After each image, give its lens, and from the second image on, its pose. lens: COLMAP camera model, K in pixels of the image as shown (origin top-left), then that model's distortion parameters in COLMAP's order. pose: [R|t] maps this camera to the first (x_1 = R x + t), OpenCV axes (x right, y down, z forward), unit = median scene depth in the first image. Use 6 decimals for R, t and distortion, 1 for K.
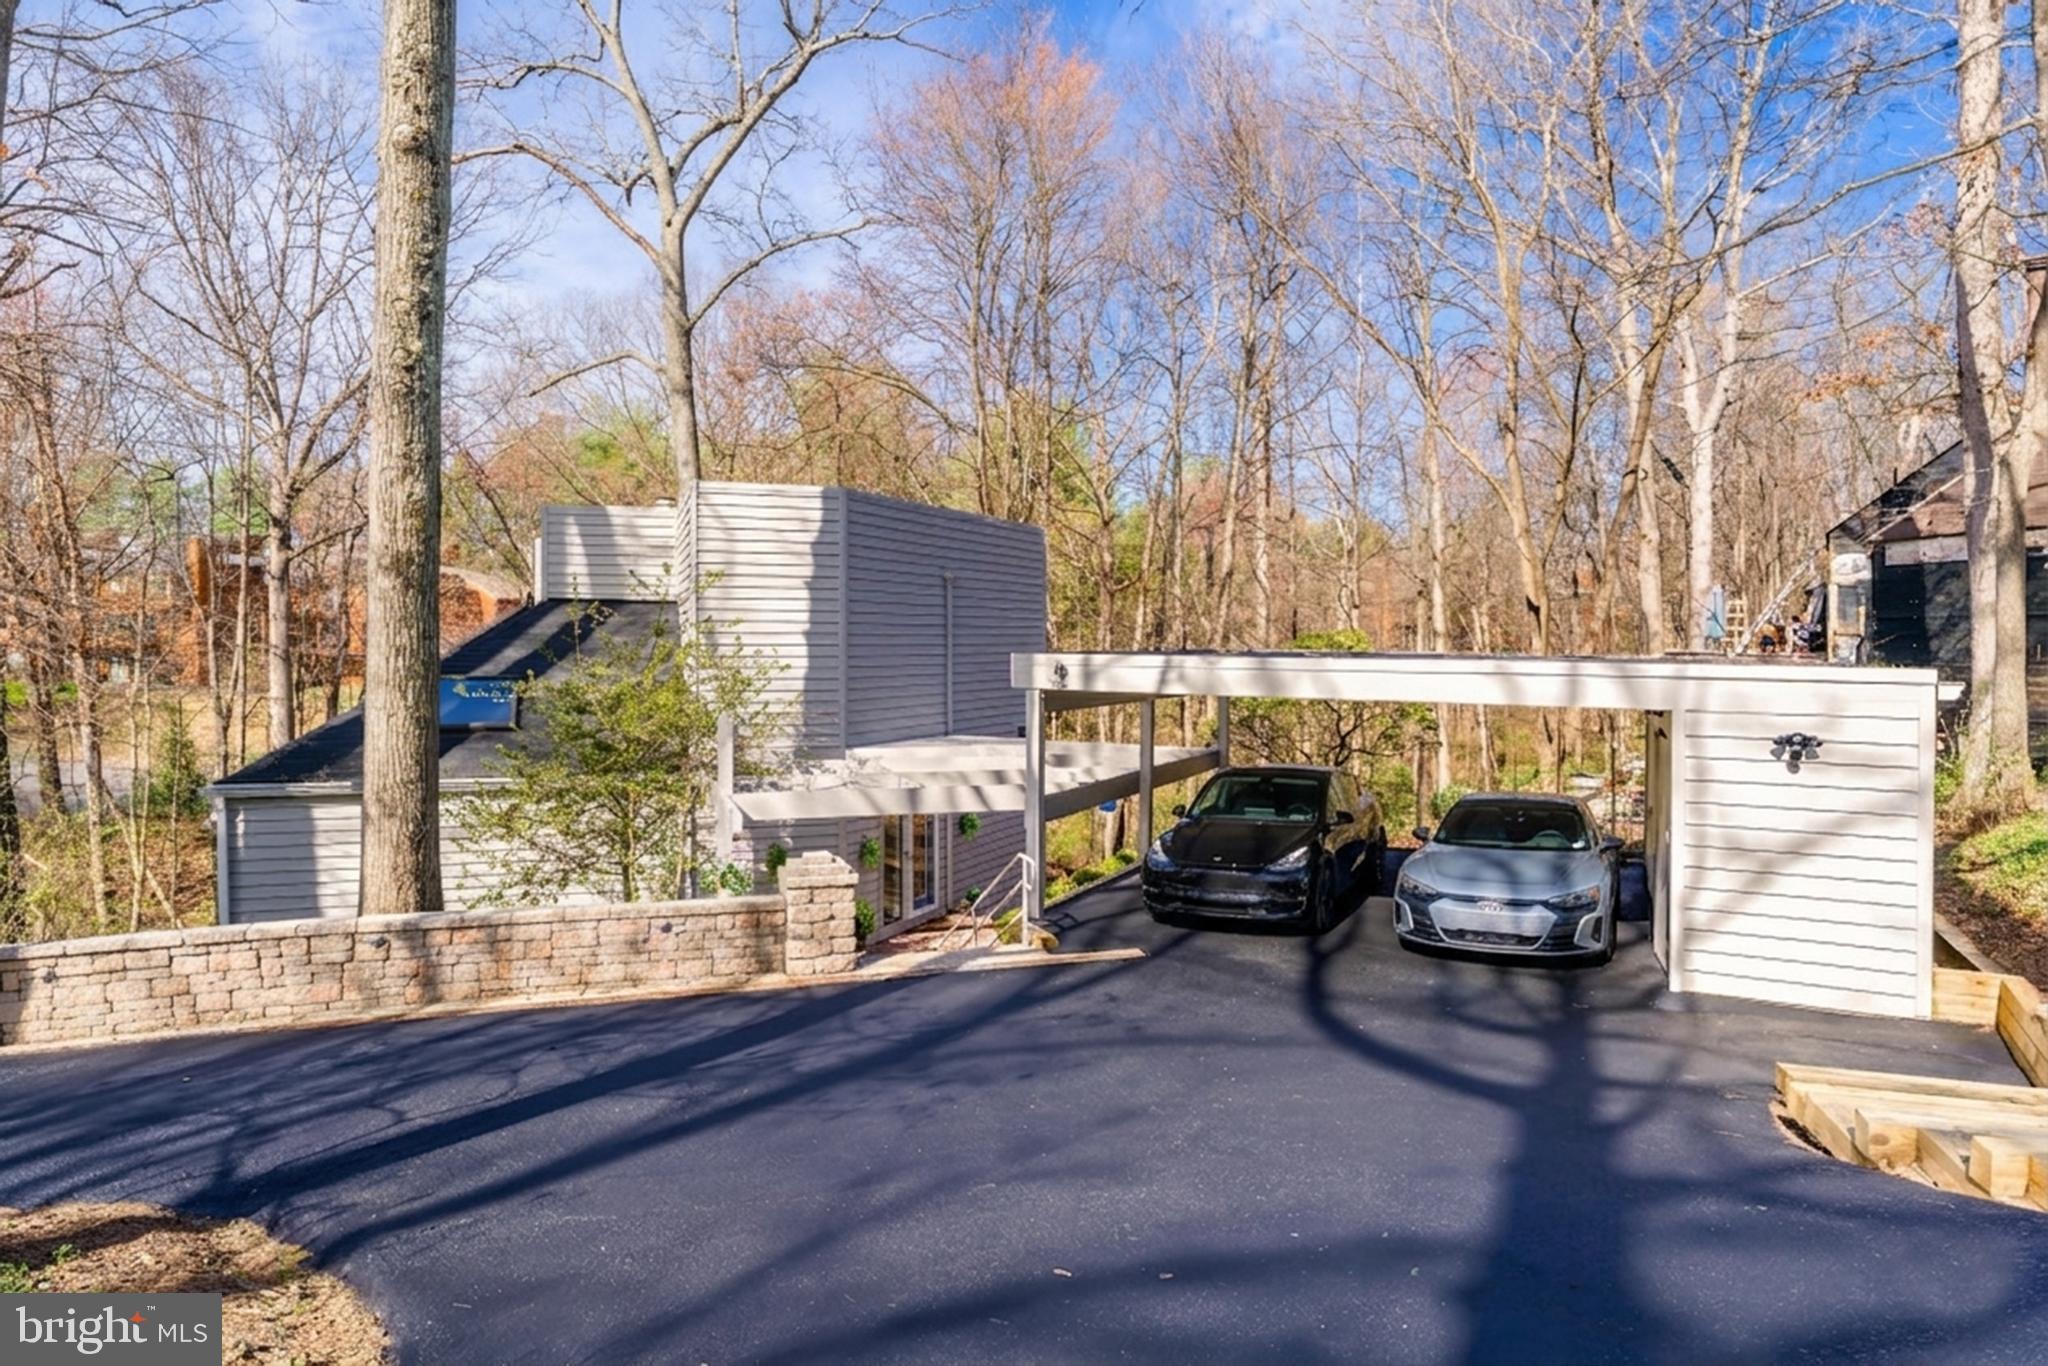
lens RADIAL K [[1159.8, 0, 1024.0], [0, 1159.8, 683.0], [0, 0, 1]] dist [0.025505, -0.027751]
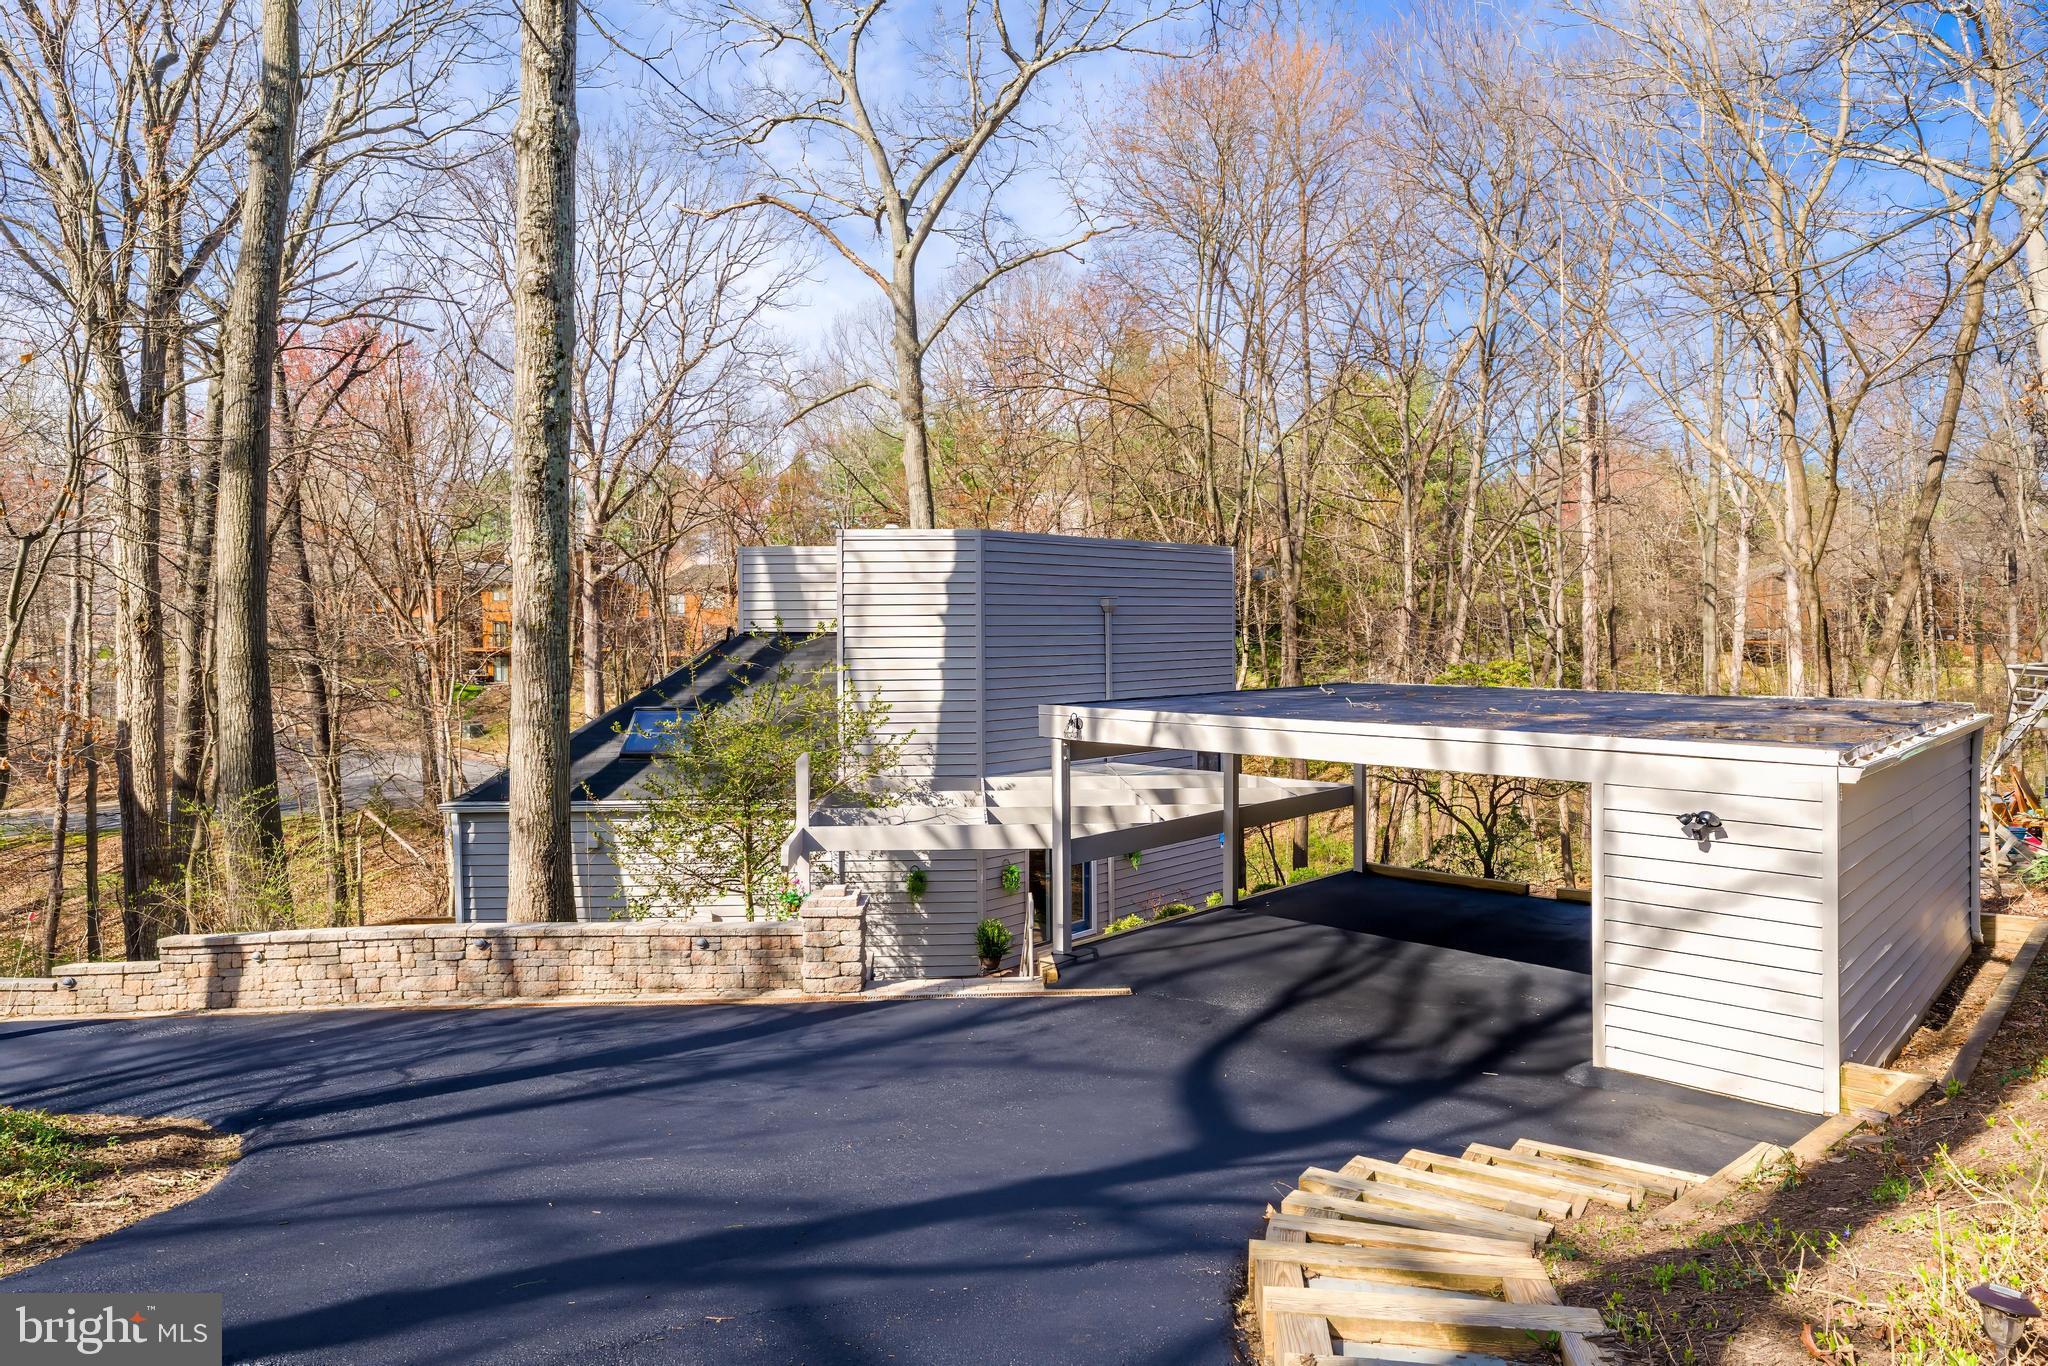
lens RADIAL K [[1236.8, 0, 1024.0], [0, 1236.8, 683.0], [0, 0, 1]] dist [0.005414, 0.001292]
pose [[0.966973, -0.001702, -0.254874, 0.277578], [0.001379, 0.999998, -0.001443, -0.044871], [0.254876, 0.001044, 0.966973, -0.112148]]
